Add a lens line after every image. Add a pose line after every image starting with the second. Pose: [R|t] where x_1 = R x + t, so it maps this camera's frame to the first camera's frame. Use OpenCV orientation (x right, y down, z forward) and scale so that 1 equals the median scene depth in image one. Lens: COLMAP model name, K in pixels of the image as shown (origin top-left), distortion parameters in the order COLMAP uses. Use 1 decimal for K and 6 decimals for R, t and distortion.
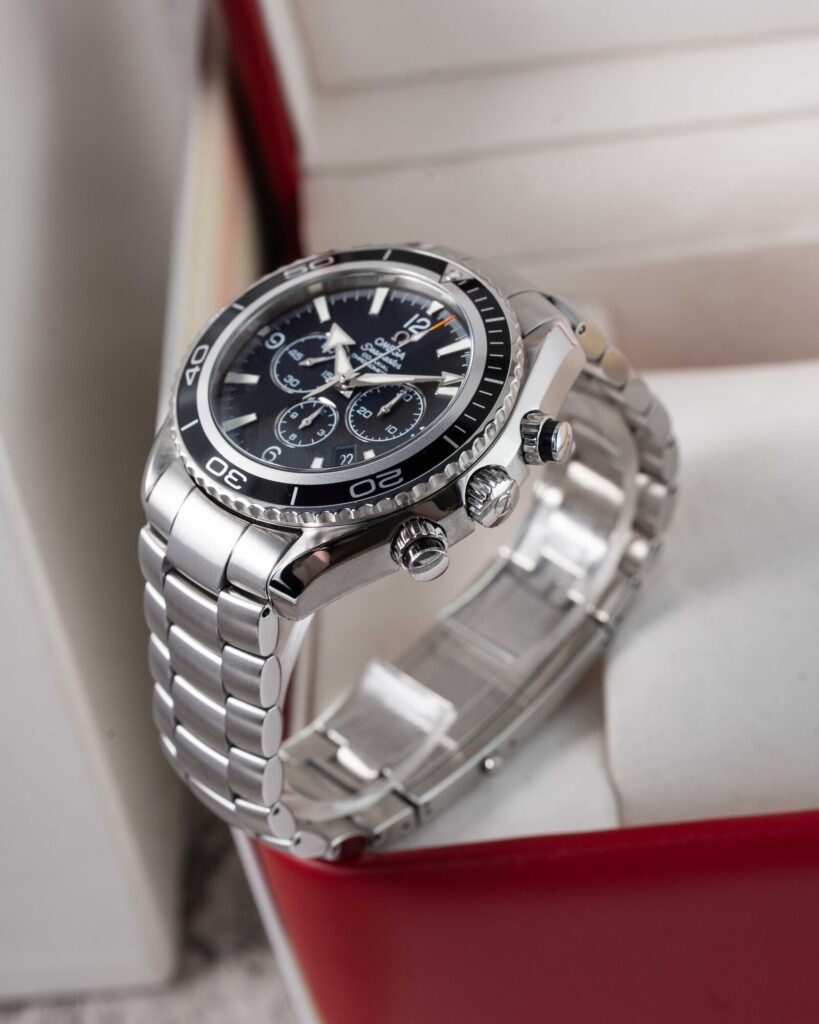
lens RADIAL K [[4873.7, 0, 409.5], [0, 4873.7, 512.0], [0, 0, 1]] dist [-0.200325, 0.531962]
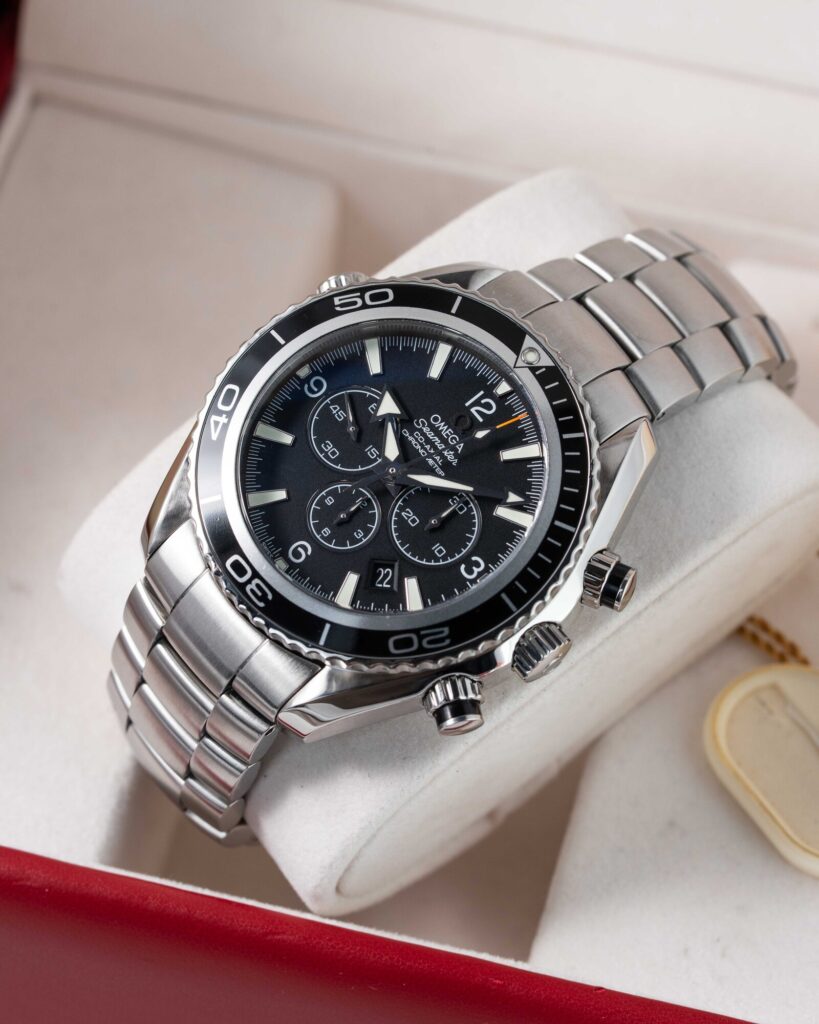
lens RADIAL K [[4873.7, 0, 409.5], [0, 4873.7, 512.0], [0, 0, 1]] dist [-0.200325, 0.531962]
pose [[0.985010, 0.117859, 0.125952, -0.120618], [-0.158952, 0.903786, 0.397372, -0.371774], [-0.067000, -0.411436, 0.908973, 0.198175]]
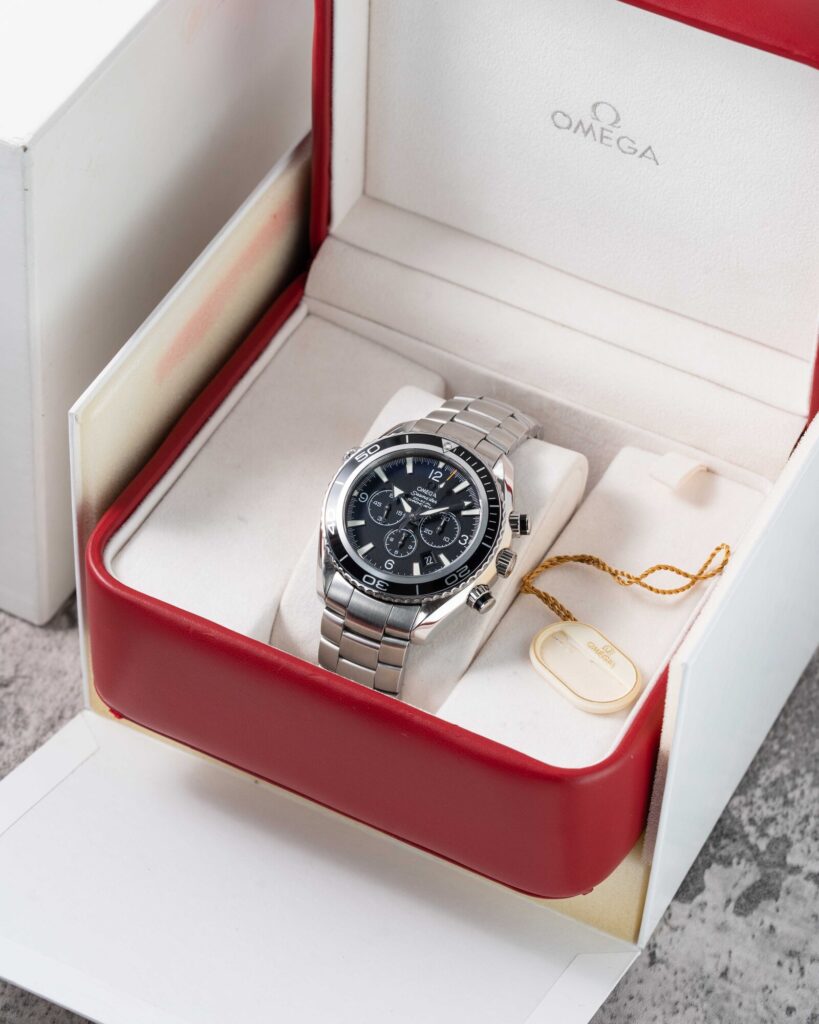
lens RADIAL K [[4873.7, 0, 409.5], [0, 4873.7, 512.0], [0, 0, 1]] dist [-0.200325, 0.531962]
pose [[0.927677, -0.248818, 0.278397, -0.563586], [0.168290, 0.944208, 0.283109, -0.587777], [-0.333307, -0.215782, 0.917793, -0.807149]]
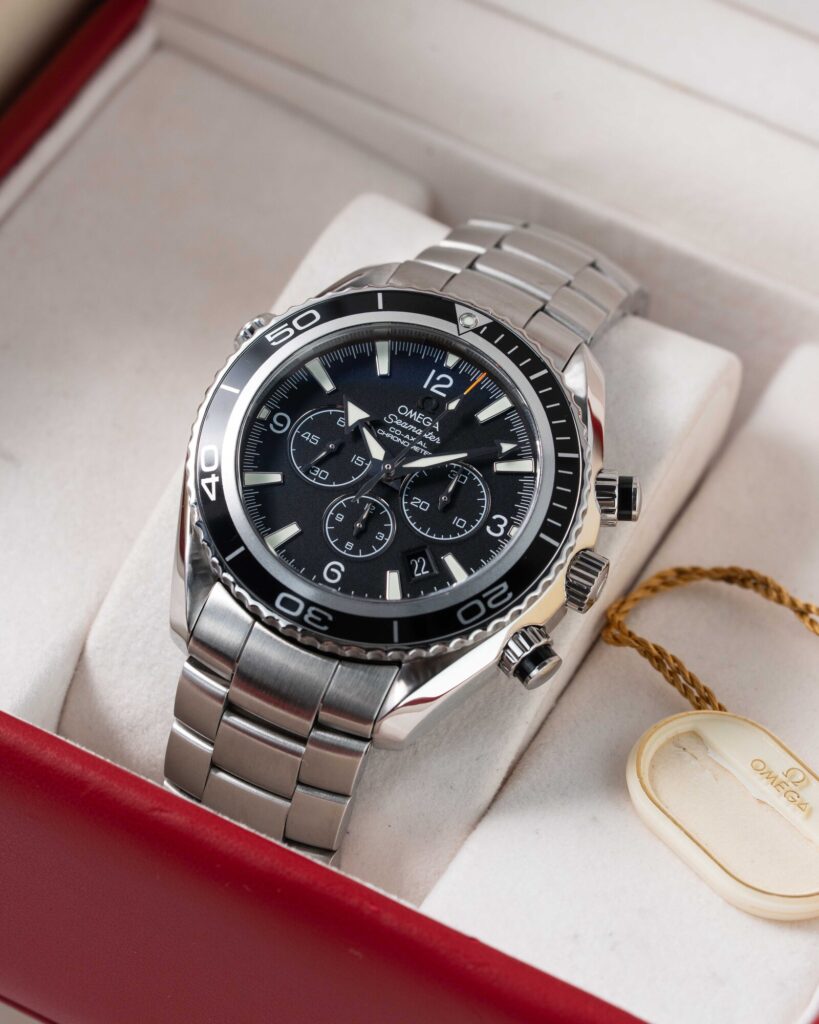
lens RADIAL K [[4873.7, 0, 409.5], [0, 4873.7, 512.0], [0, 0, 1]] dist [-0.200325, 0.531962]
pose [[0.917519, -0.209152, 0.338253, -0.317313], [0.104654, 0.947541, 0.302015, -0.292404], [-0.383676, -0.241705, 0.891275, 0.193698]]
